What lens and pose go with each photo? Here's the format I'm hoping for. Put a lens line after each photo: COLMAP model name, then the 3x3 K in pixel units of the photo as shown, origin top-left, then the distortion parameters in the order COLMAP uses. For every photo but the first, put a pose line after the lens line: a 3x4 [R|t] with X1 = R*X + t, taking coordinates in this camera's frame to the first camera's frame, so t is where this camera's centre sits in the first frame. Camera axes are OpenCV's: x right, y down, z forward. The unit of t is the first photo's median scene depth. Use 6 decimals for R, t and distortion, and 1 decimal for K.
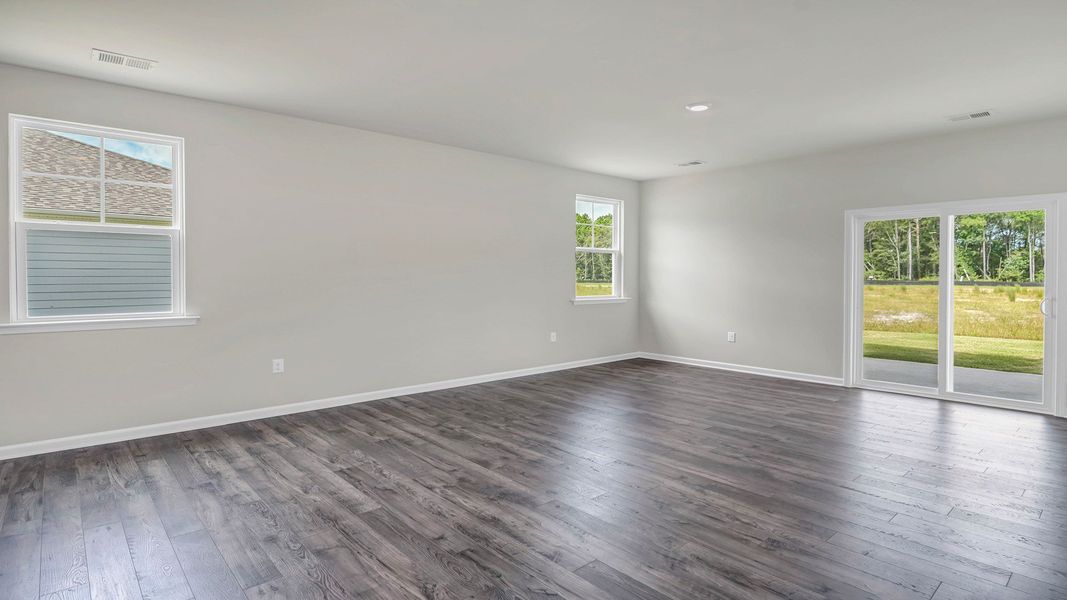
lens RADIAL K [[576.8, 0, 544.7], [0, 576.8, 278.6], [0, 0, 1]] dist [0.000920, -0.001515]
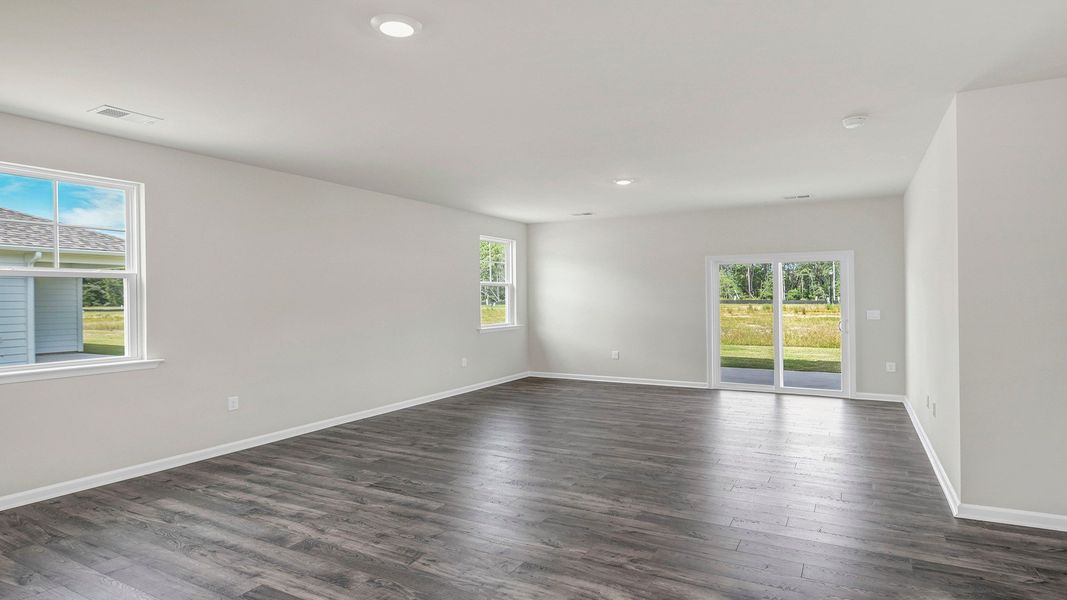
lens RADIAL K [[586.2, 0, 510.7], [0, 586.2, 298.3], [0, 0, 1]] dist [0.000687, -0.001100]
pose [[0.956200, -0.017736, 0.292176, -0.360524], [0.017836, 0.999838, 0.002322, -0.038545], [-0.292170, 0.002991, 0.956362, -0.190298]]
